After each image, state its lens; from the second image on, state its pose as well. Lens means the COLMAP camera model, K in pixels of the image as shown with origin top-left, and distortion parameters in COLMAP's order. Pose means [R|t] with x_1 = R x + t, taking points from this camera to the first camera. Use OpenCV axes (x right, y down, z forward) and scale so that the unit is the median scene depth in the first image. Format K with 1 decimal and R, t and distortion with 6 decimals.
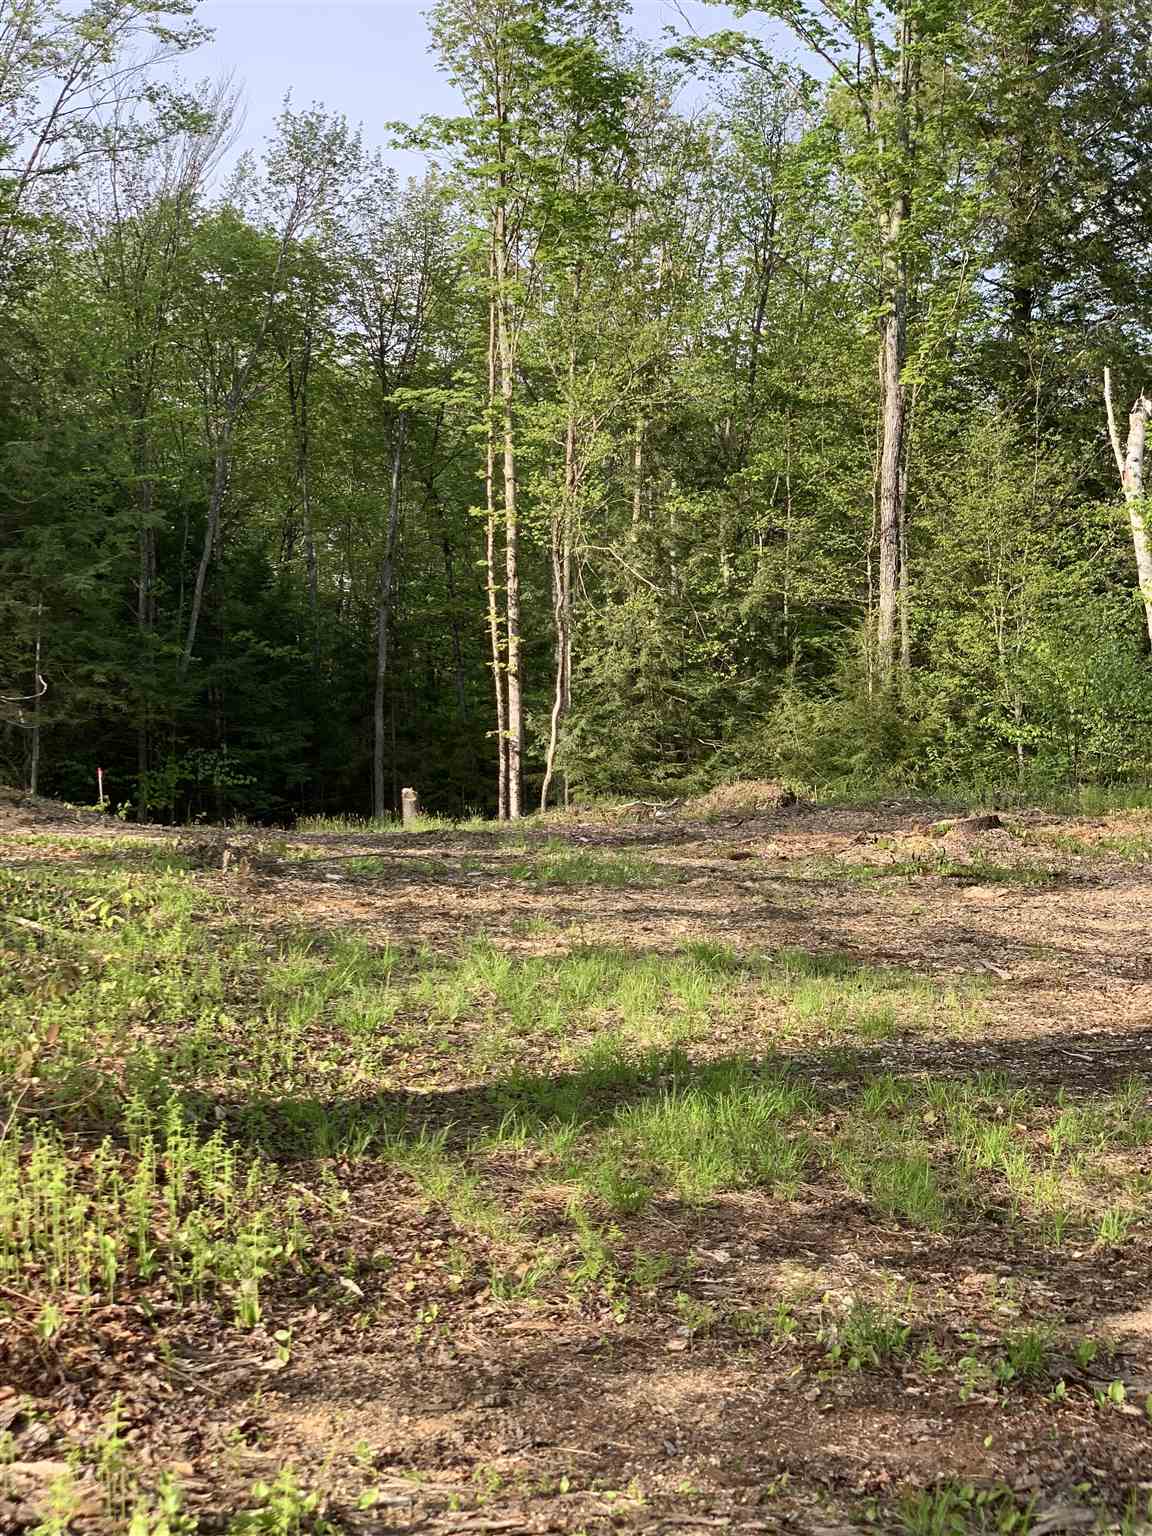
lens RADIAL K [[2345.2, 0, 578.7], [0, 2345.2, 767.5], [0, 0, 1]] dist [-0.181777, 0.000000]
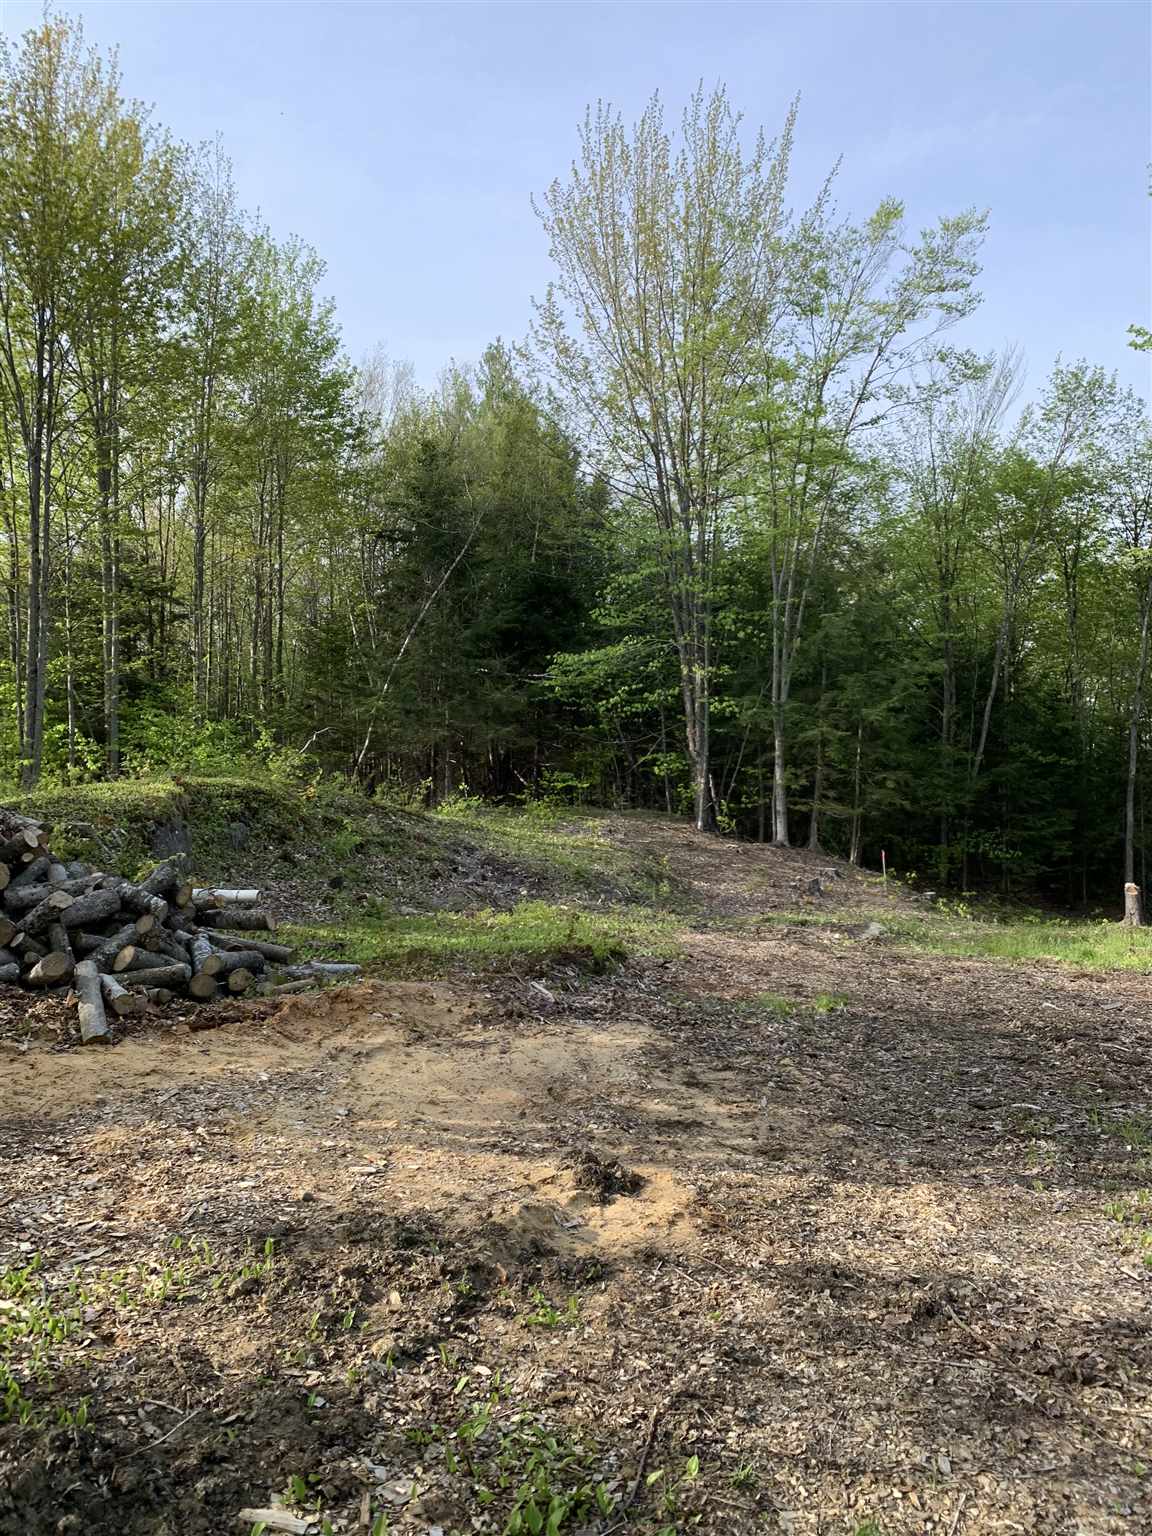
lens RADIAL K [[1143.1, 0, 572.0], [0, 1143.1, 761.3], [0, 0, 1]] dist [0.008599, 0.003963]
pose [[0.848450, -0.002487, -0.529270, -0.009638], [-0.015636, 0.999435, -0.029762, -0.023963], [0.529045, 0.033527, 0.847931, 0.280063]]
